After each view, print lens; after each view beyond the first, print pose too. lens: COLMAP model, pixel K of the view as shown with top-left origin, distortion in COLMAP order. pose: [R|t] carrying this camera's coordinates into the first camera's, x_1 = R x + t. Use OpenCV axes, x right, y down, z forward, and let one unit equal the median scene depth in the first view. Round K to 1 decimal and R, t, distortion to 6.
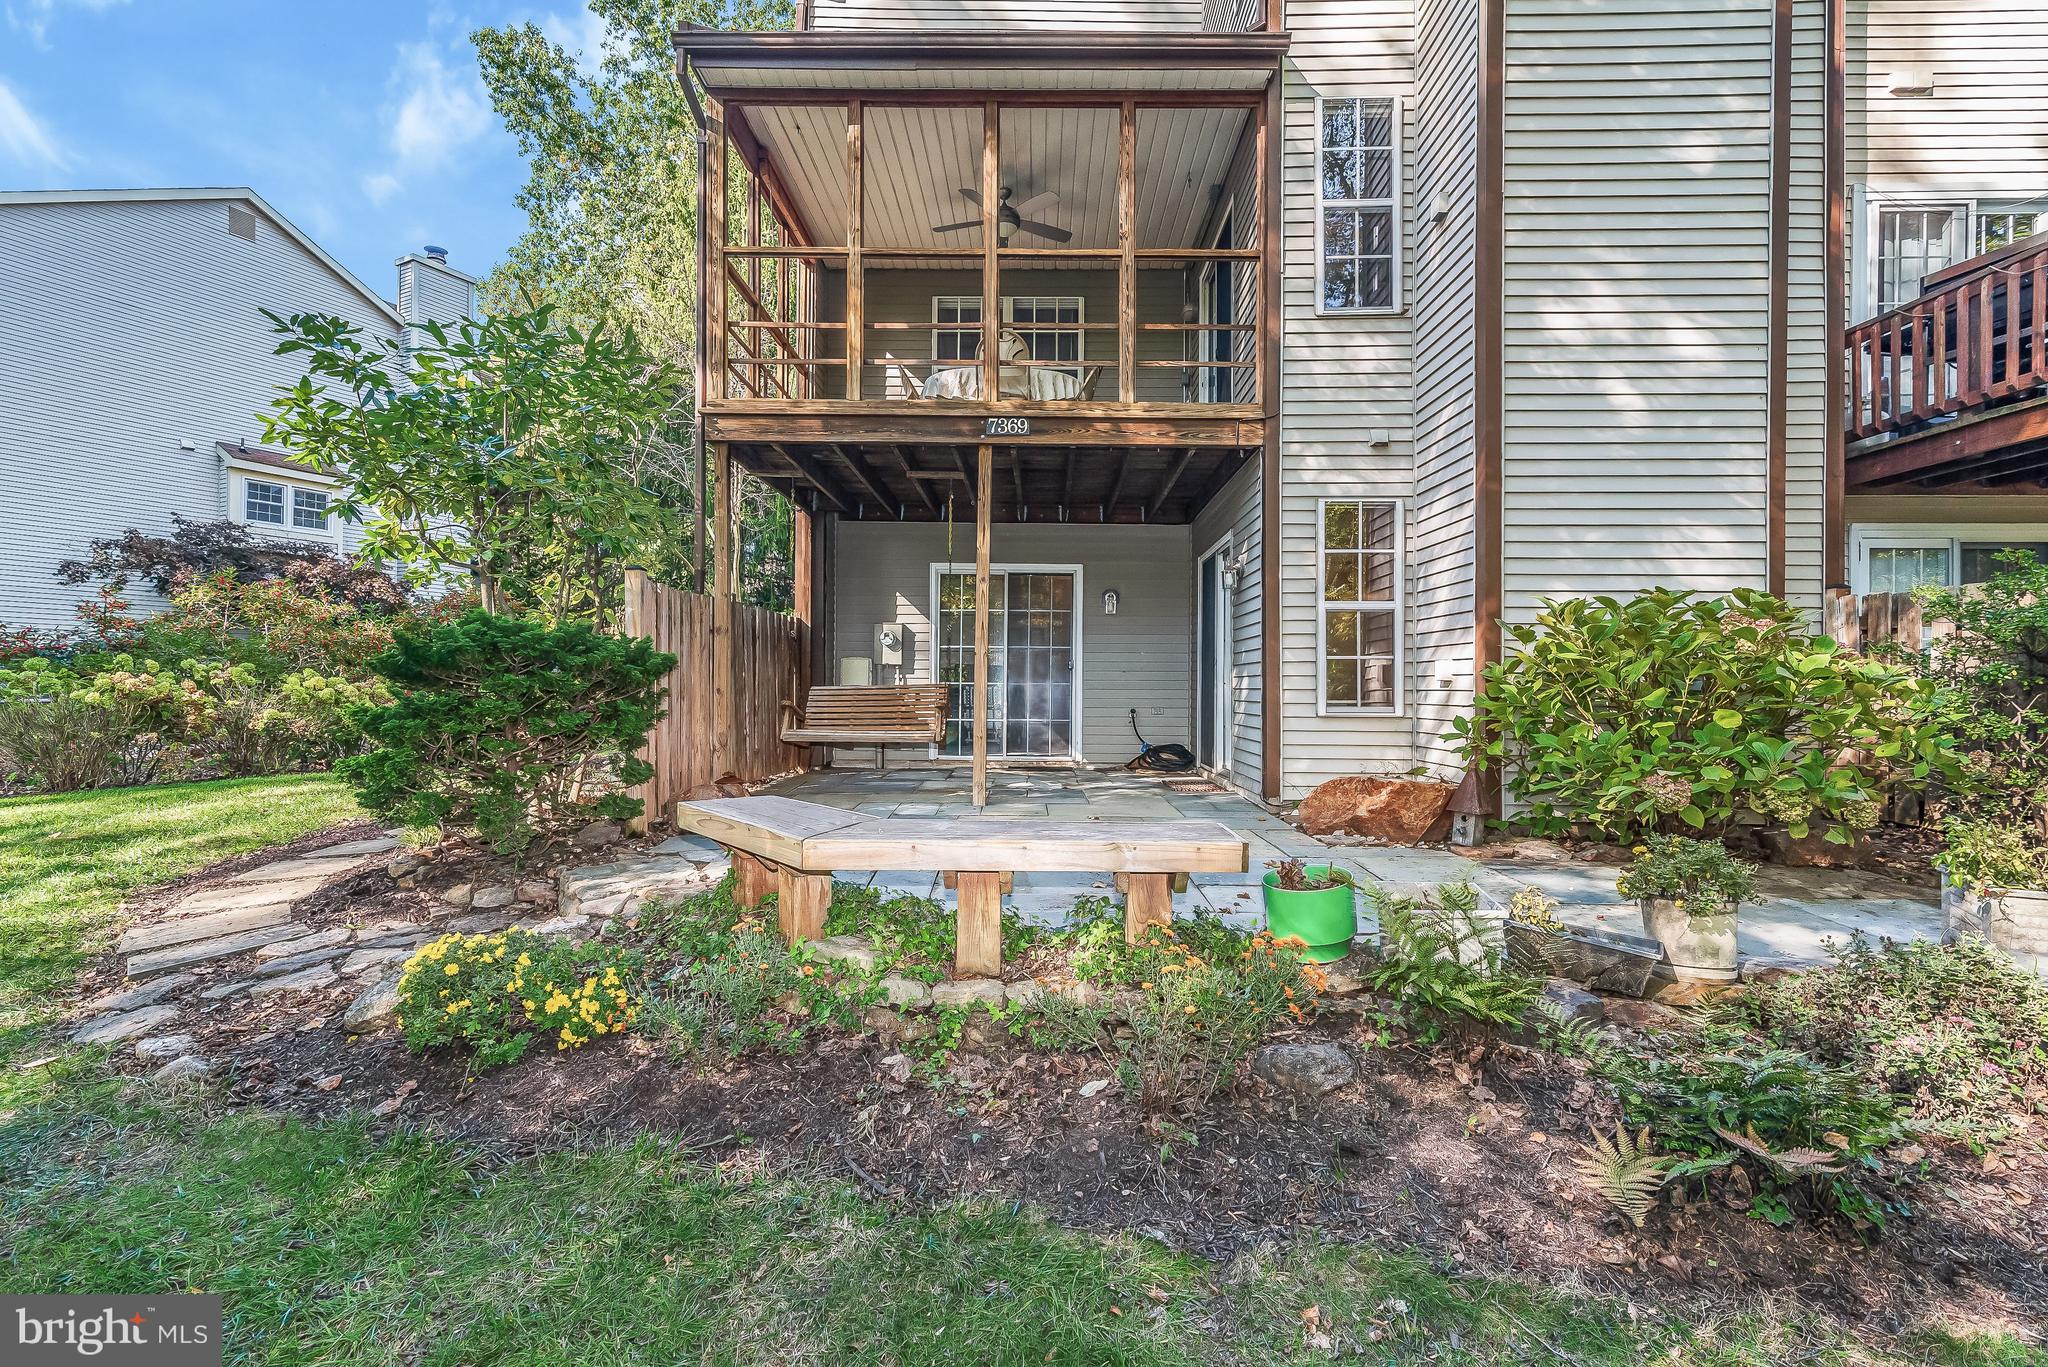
lens RADIAL K [[970.1, 0, 1014.8], [0, 970.1, 683.3], [0, 0, 1]] dist [-0.020247, 0.001990]
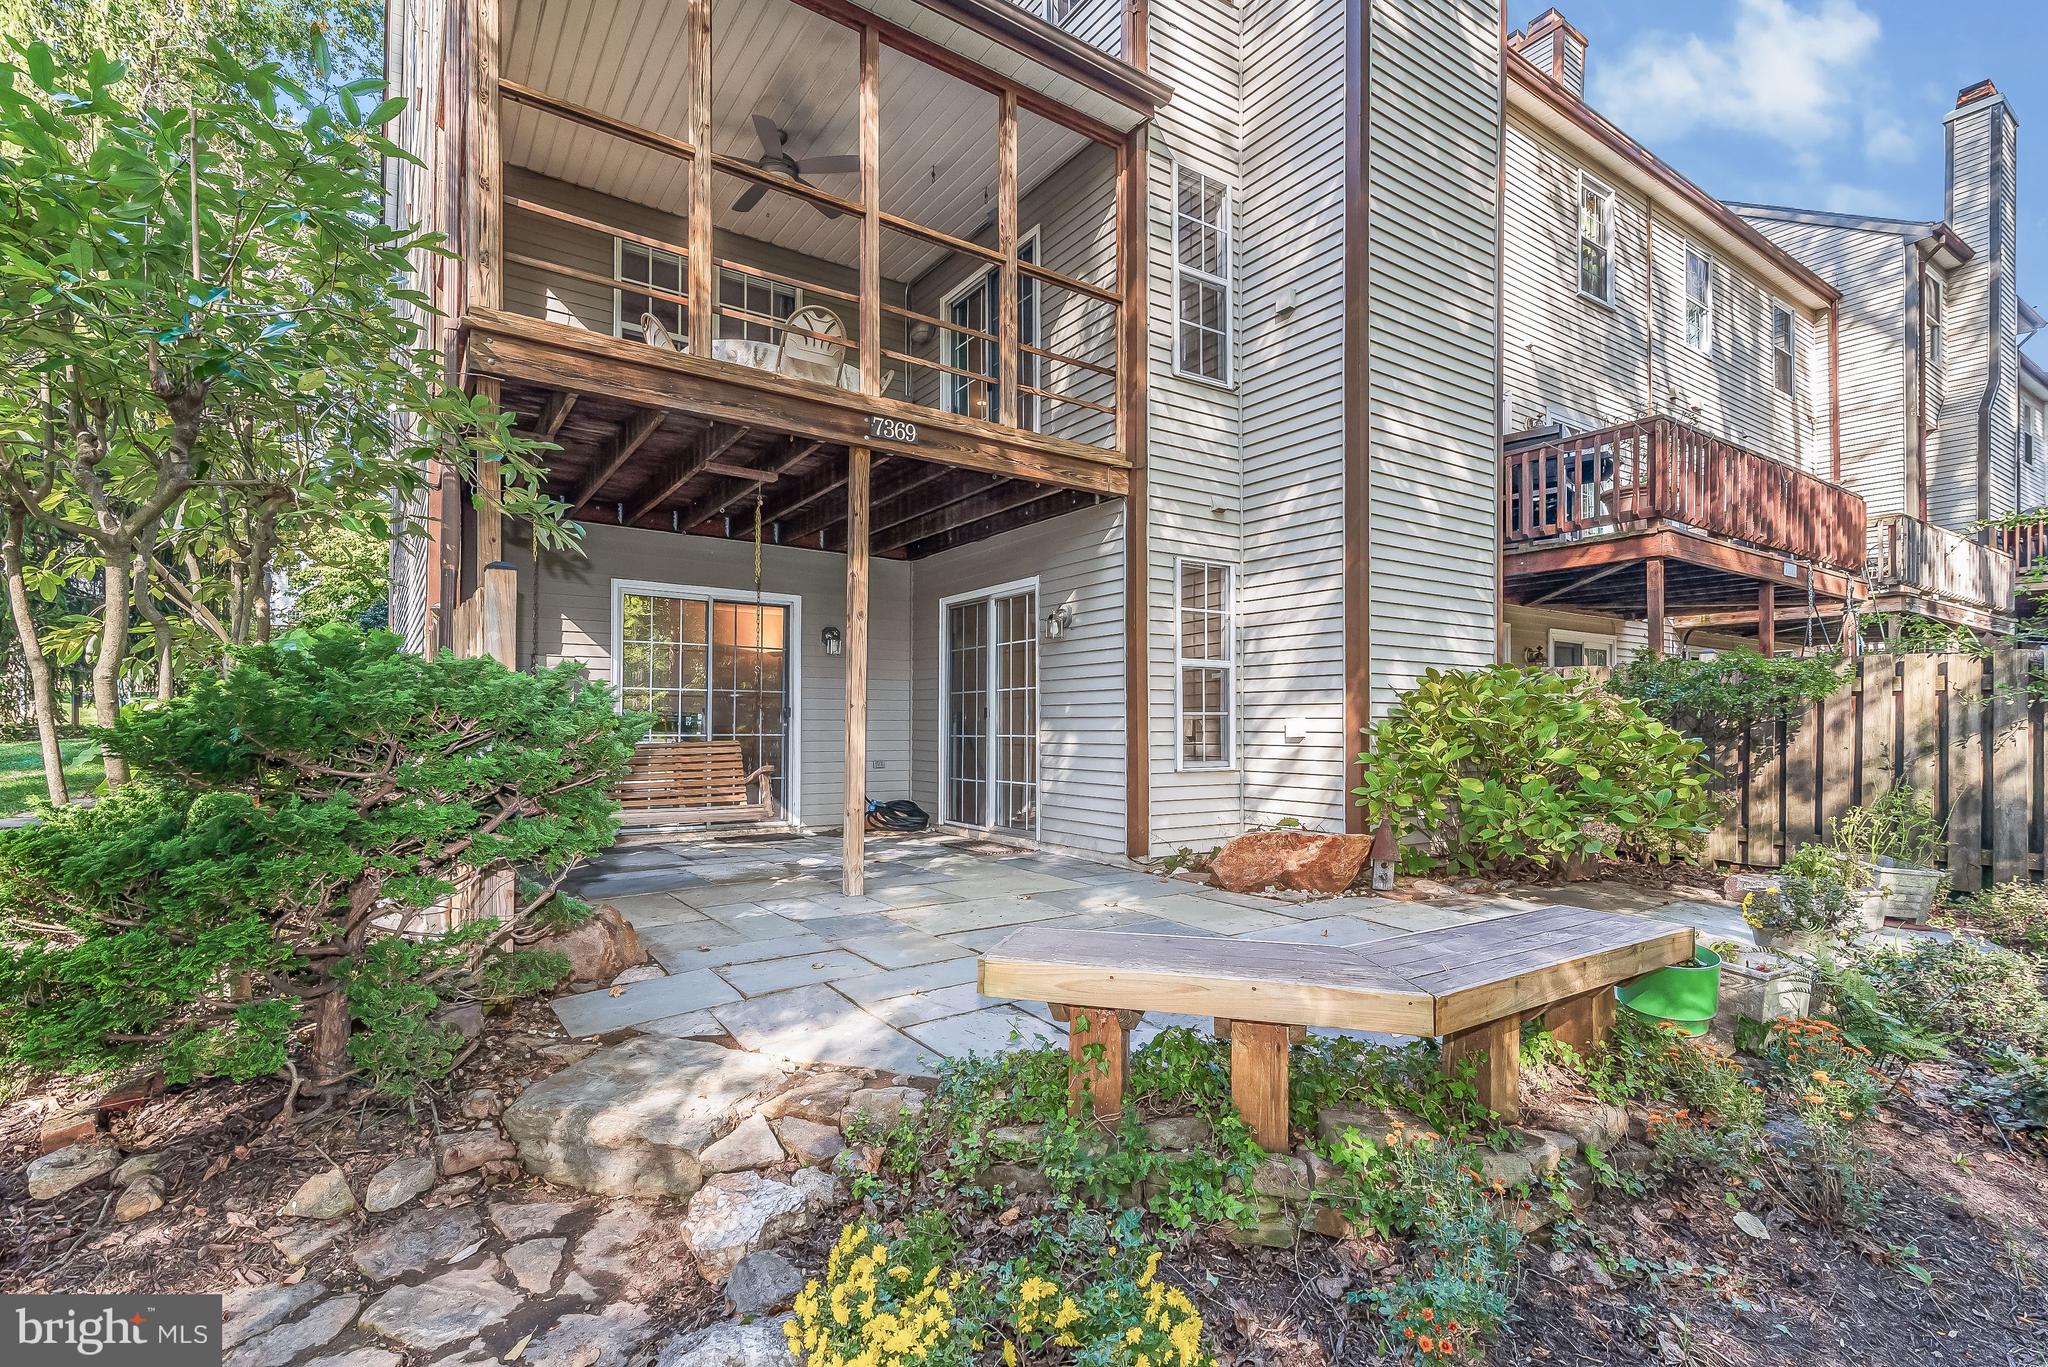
lens RADIAL K [[970.1, 0, 1075.3], [0, 970.1, 717.5], [0, 0, 1]] dist [-0.020247, 0.001990]
pose [[0.805577, 0.005834, 0.592462, -0.367857], [-0.003643, 0.999981, -0.004893, -0.017414], [-0.592480, 0.001784, 0.805583, 0.246496]]
